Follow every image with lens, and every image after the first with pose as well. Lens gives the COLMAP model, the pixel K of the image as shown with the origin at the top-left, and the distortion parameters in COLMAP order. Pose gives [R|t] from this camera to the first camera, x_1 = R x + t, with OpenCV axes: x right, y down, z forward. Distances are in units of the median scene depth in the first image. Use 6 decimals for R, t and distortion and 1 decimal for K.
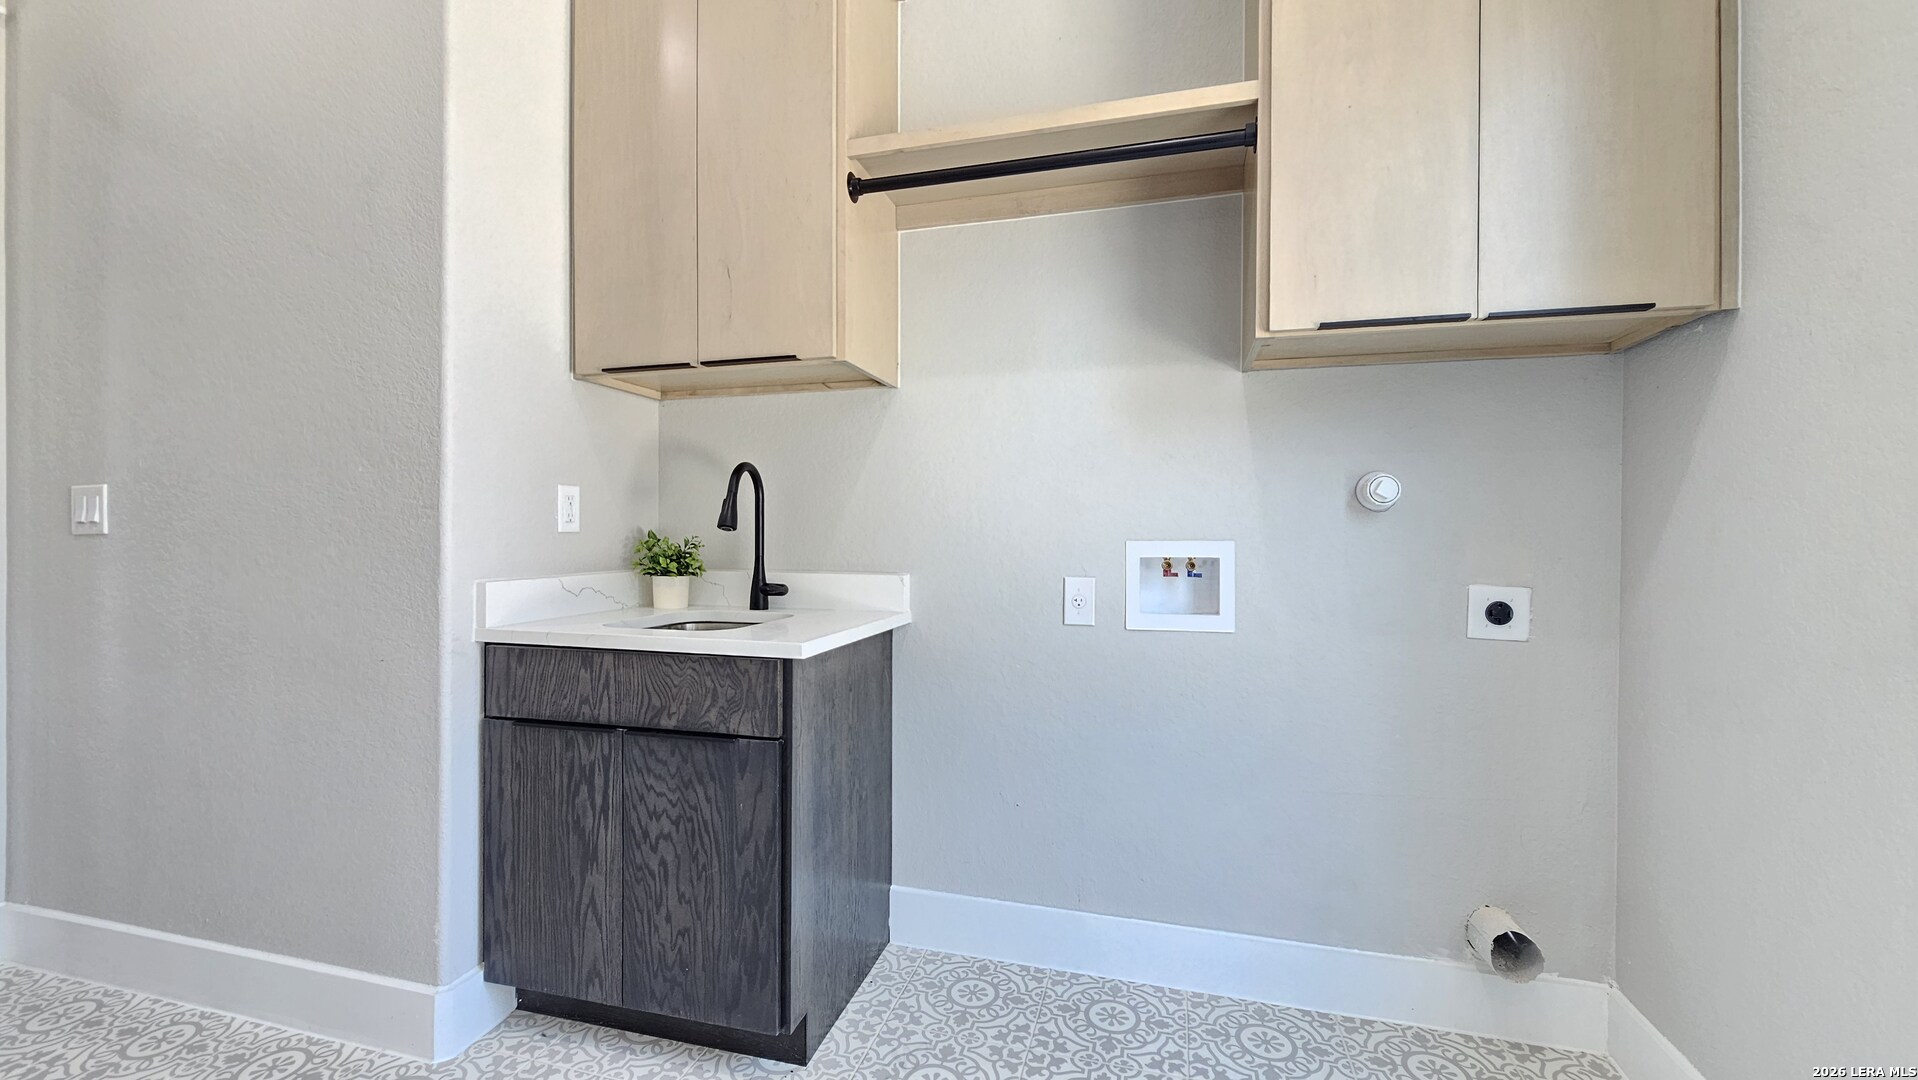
lens RADIAL K [[787.9, 0, 953.1], [0, 787.9, 537.2], [0, 0, 1]] dist [0.006786, 0.000341]
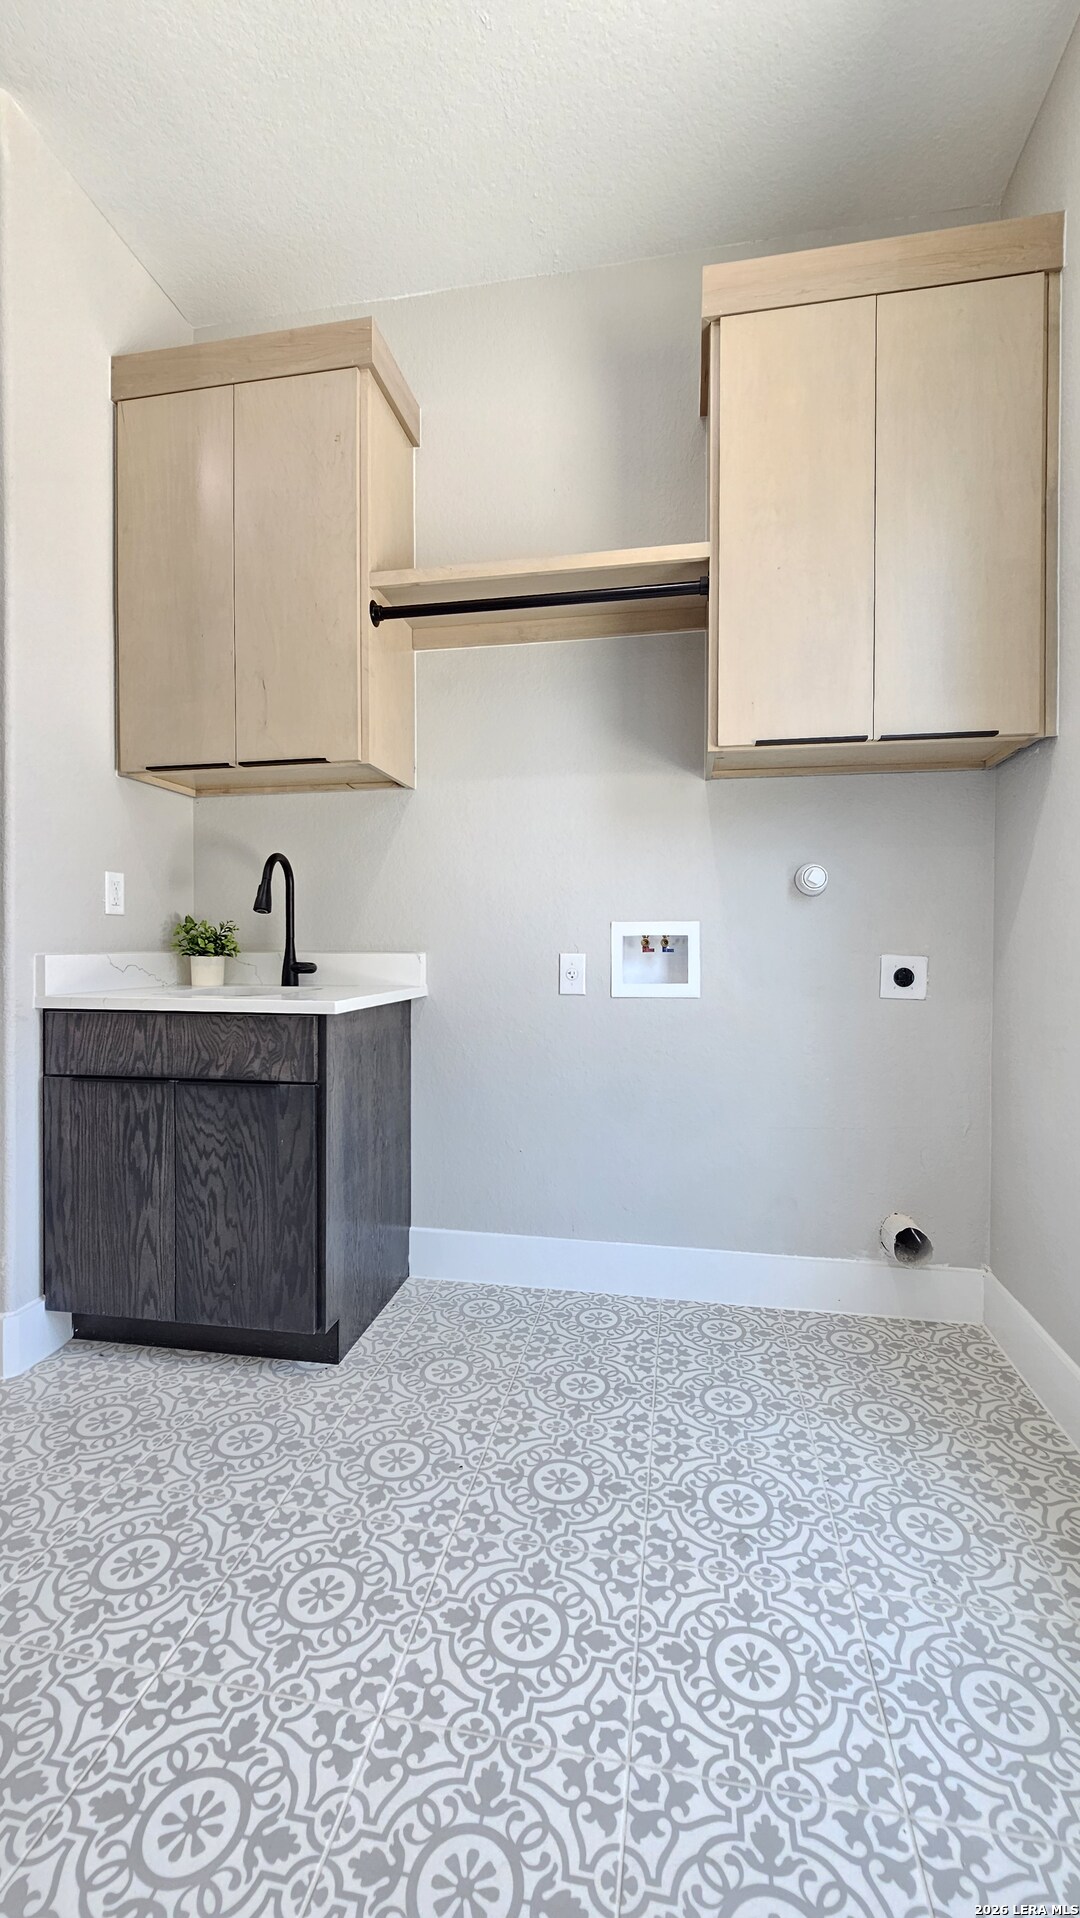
lens RADIAL K [[787.9, 0, 541.4], [0, 787.9, 953.0], [0, 0, 1]] dist [0.006786, 0.000341]
pose [[0.995845, -0.003106, 0.091012, 0.009068], [0.002352, 0.999962, 0.008385, 0.045646], [-0.091035, -0.008136, 0.995814, -0.181047]]
